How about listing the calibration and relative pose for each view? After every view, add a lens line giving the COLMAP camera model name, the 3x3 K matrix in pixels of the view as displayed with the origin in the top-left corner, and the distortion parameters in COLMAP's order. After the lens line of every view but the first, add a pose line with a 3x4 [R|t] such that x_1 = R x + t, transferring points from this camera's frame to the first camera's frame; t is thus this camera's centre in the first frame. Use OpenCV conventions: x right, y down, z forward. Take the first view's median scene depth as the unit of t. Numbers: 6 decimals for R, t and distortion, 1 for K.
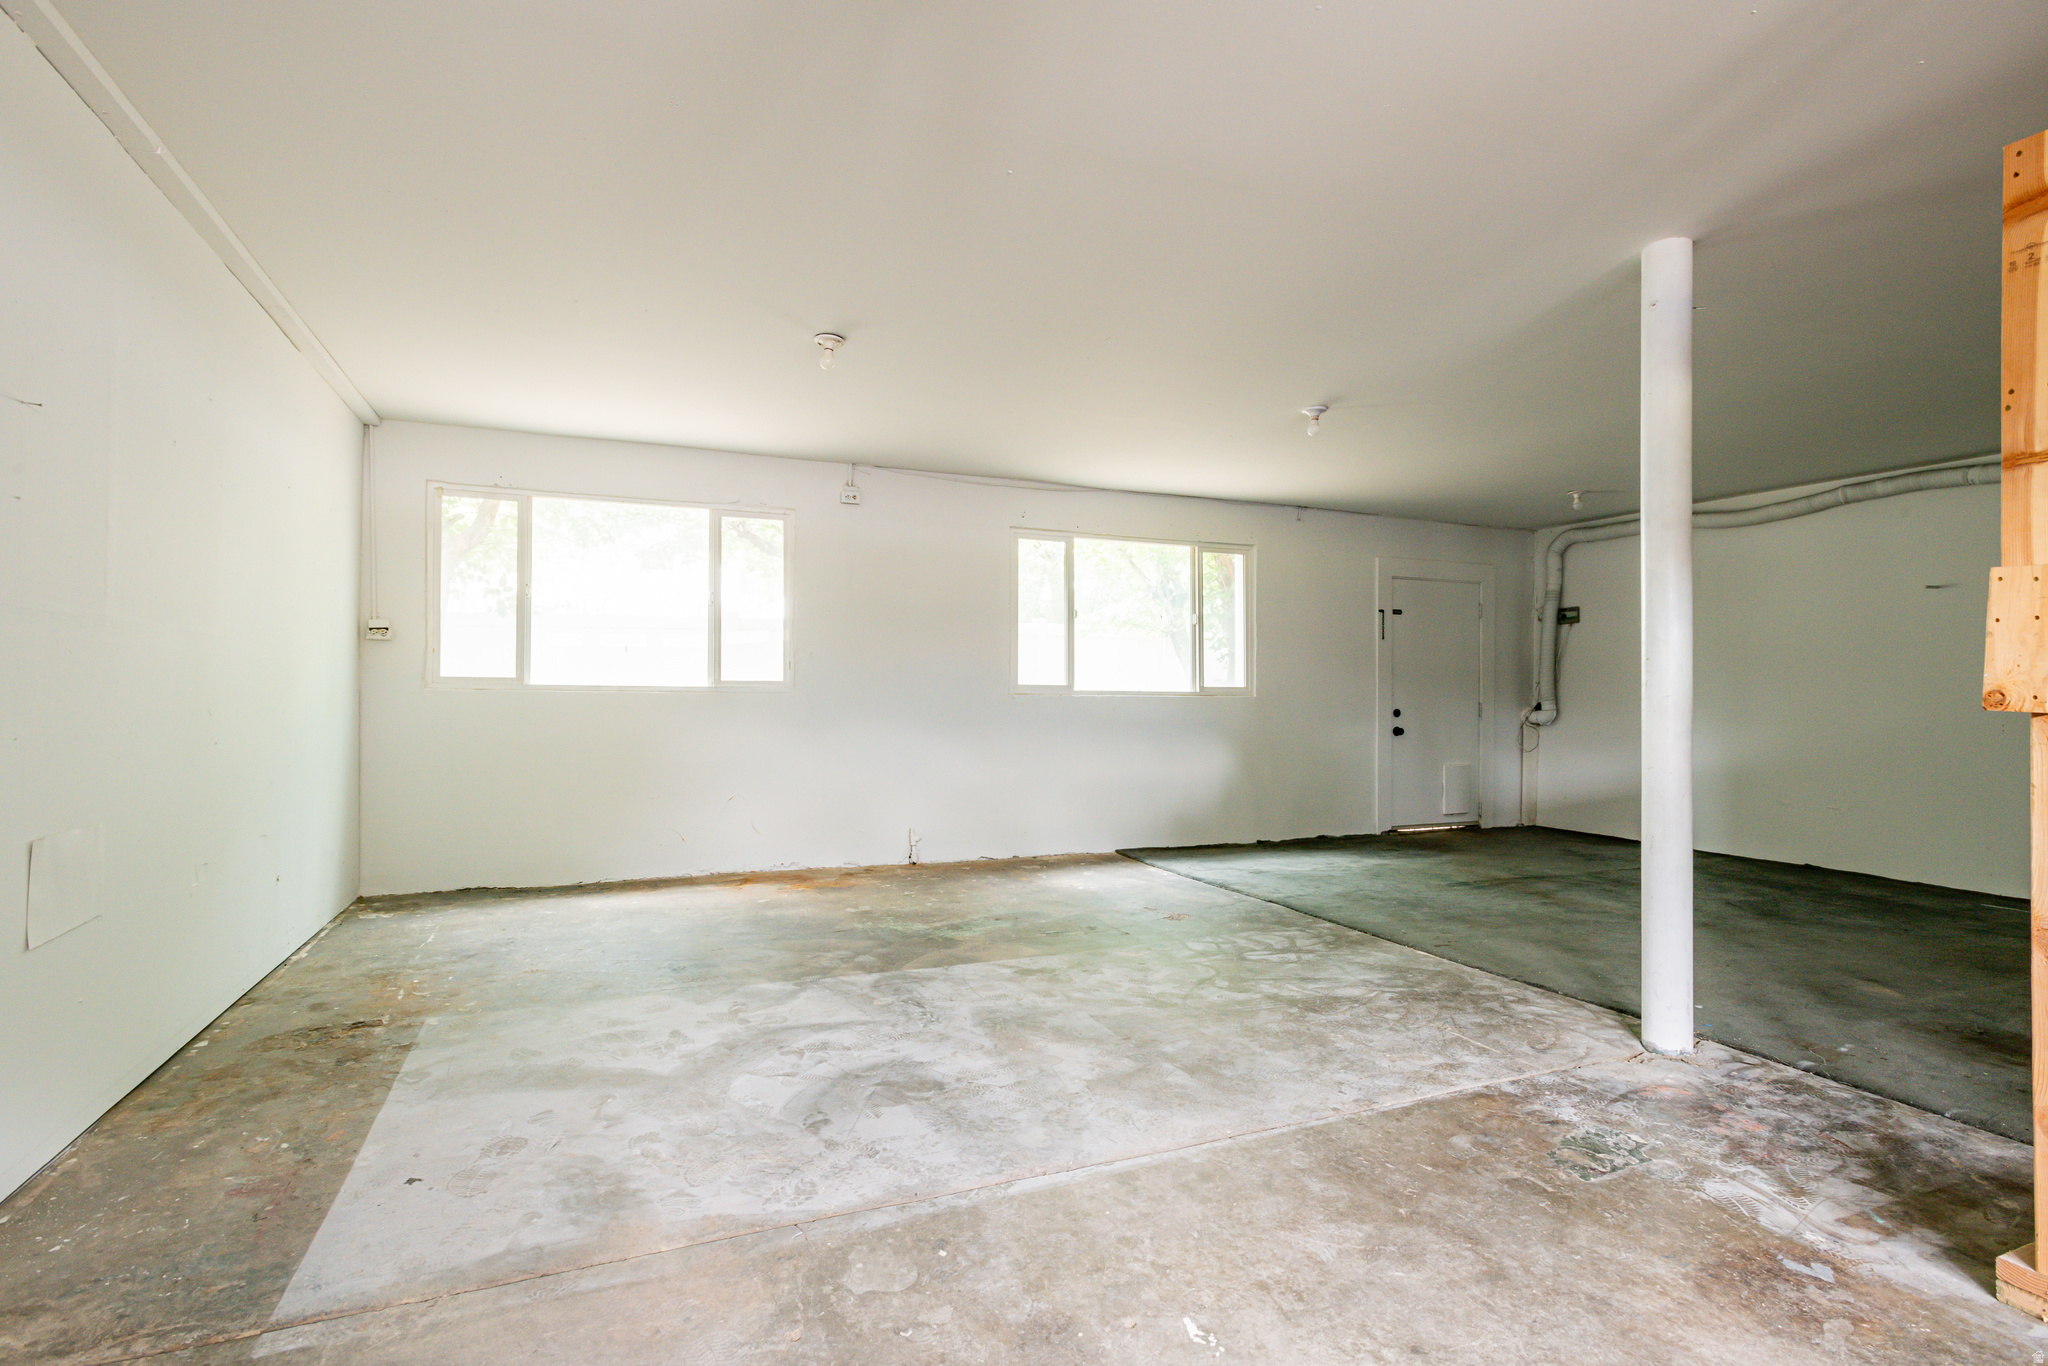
lens RADIAL K [[995.4, 0, 1028.2], [0, 995.4, 691.2], [0, 0, 1]] dist [0.000430, -0.000195]
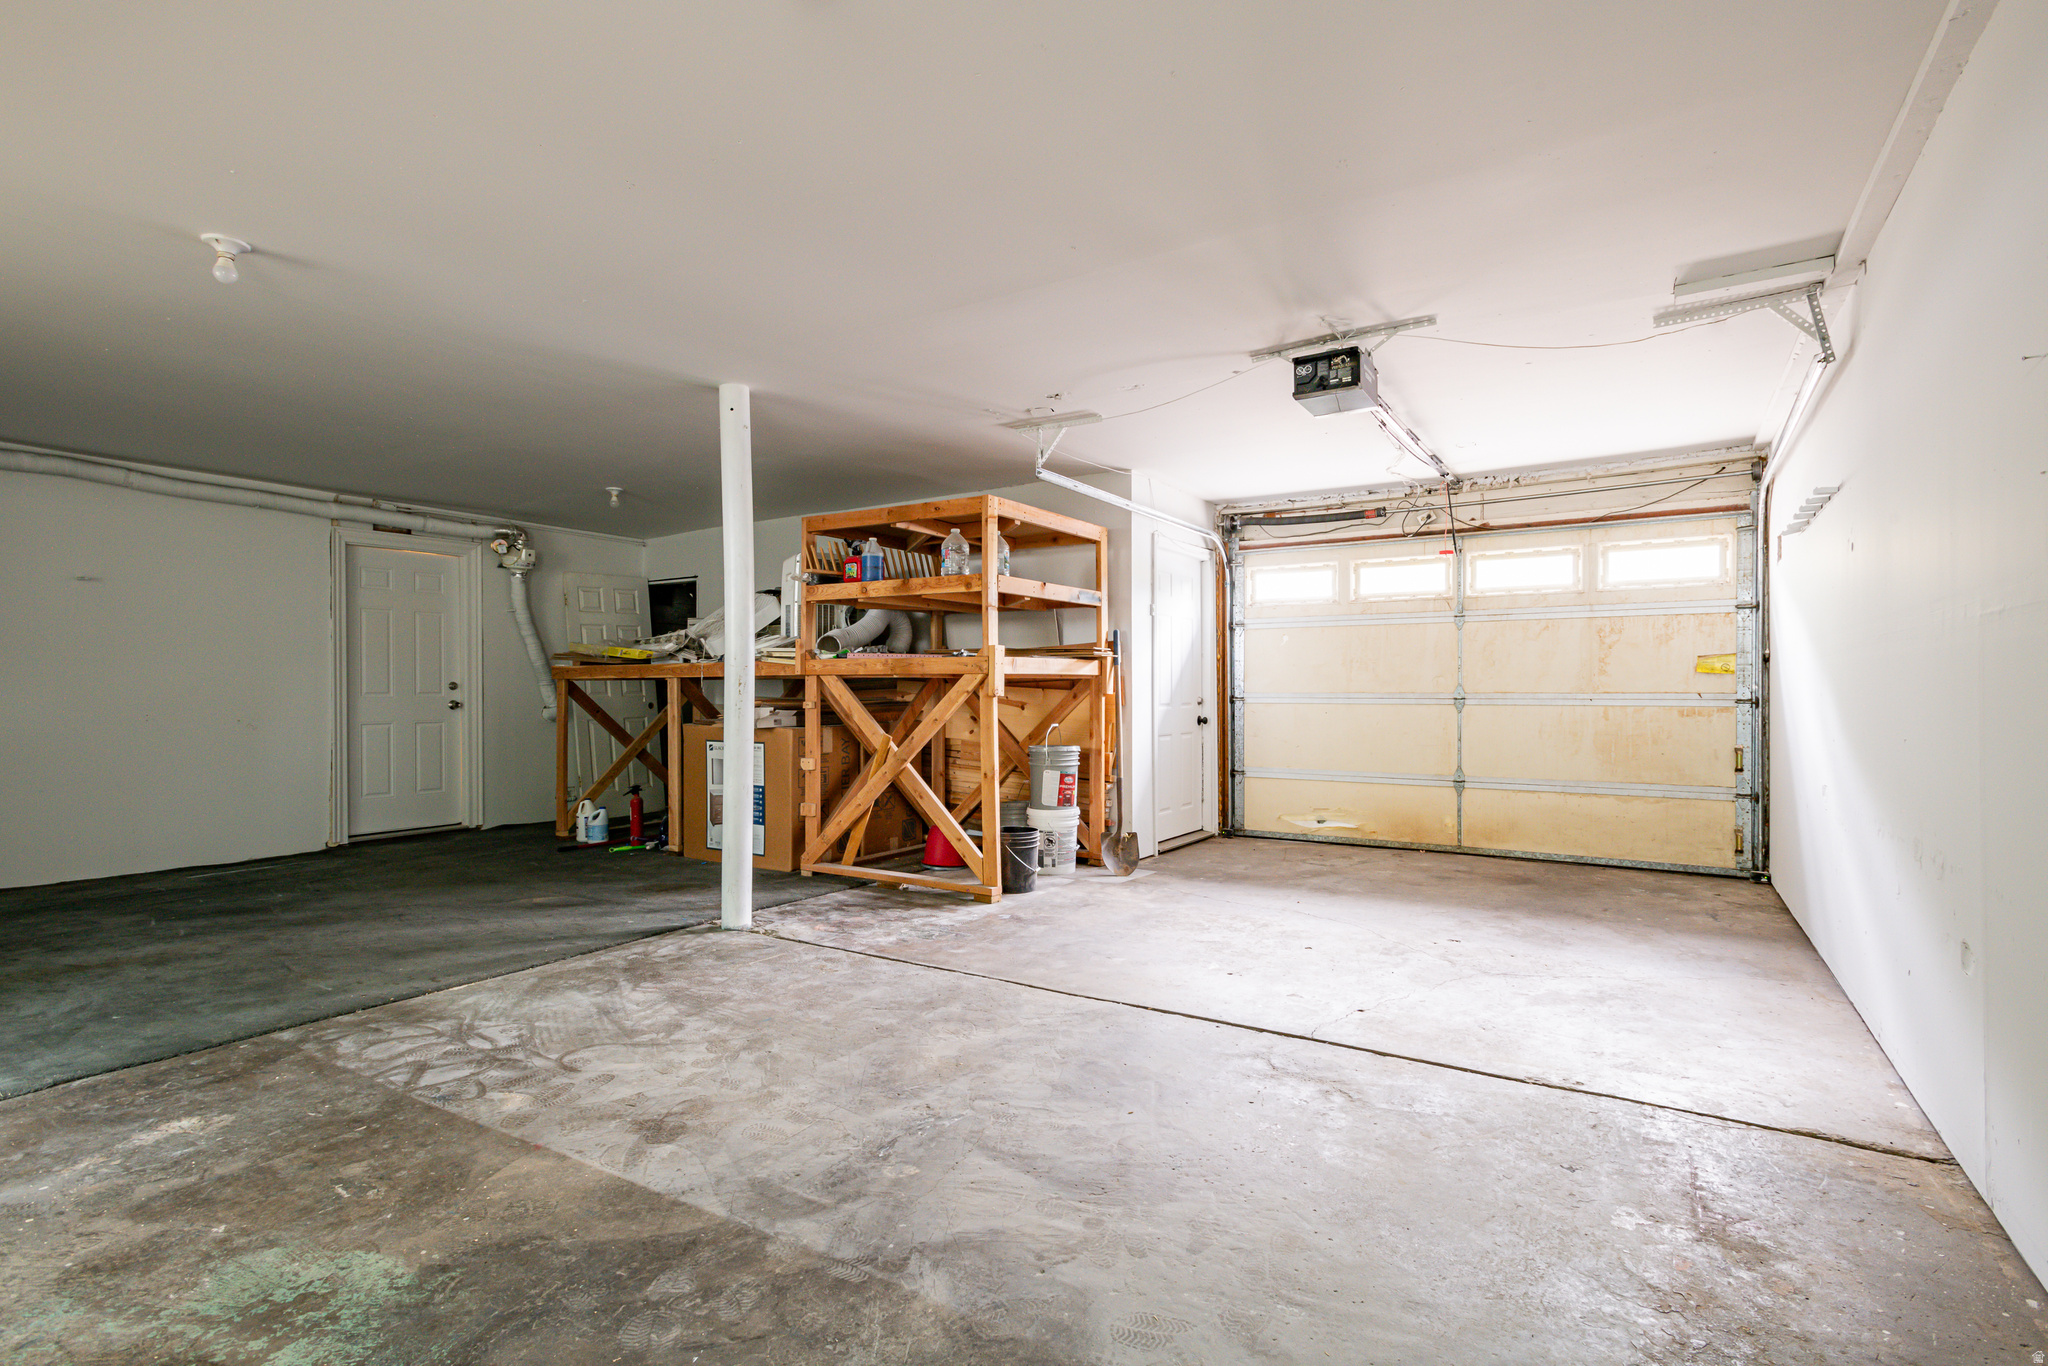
lens RADIAL K [[995.4, 0, 1027.7], [0, 995.4, 686.4], [0, 0, 1]] dist [0.000430, -0.000195]
pose [[-0.575201, -0.002935, 0.818007, -0.711426], [-0.010182, 0.999942, -0.003572, -0.004732], [-0.817949, -0.010384, -0.575197, 1.280372]]
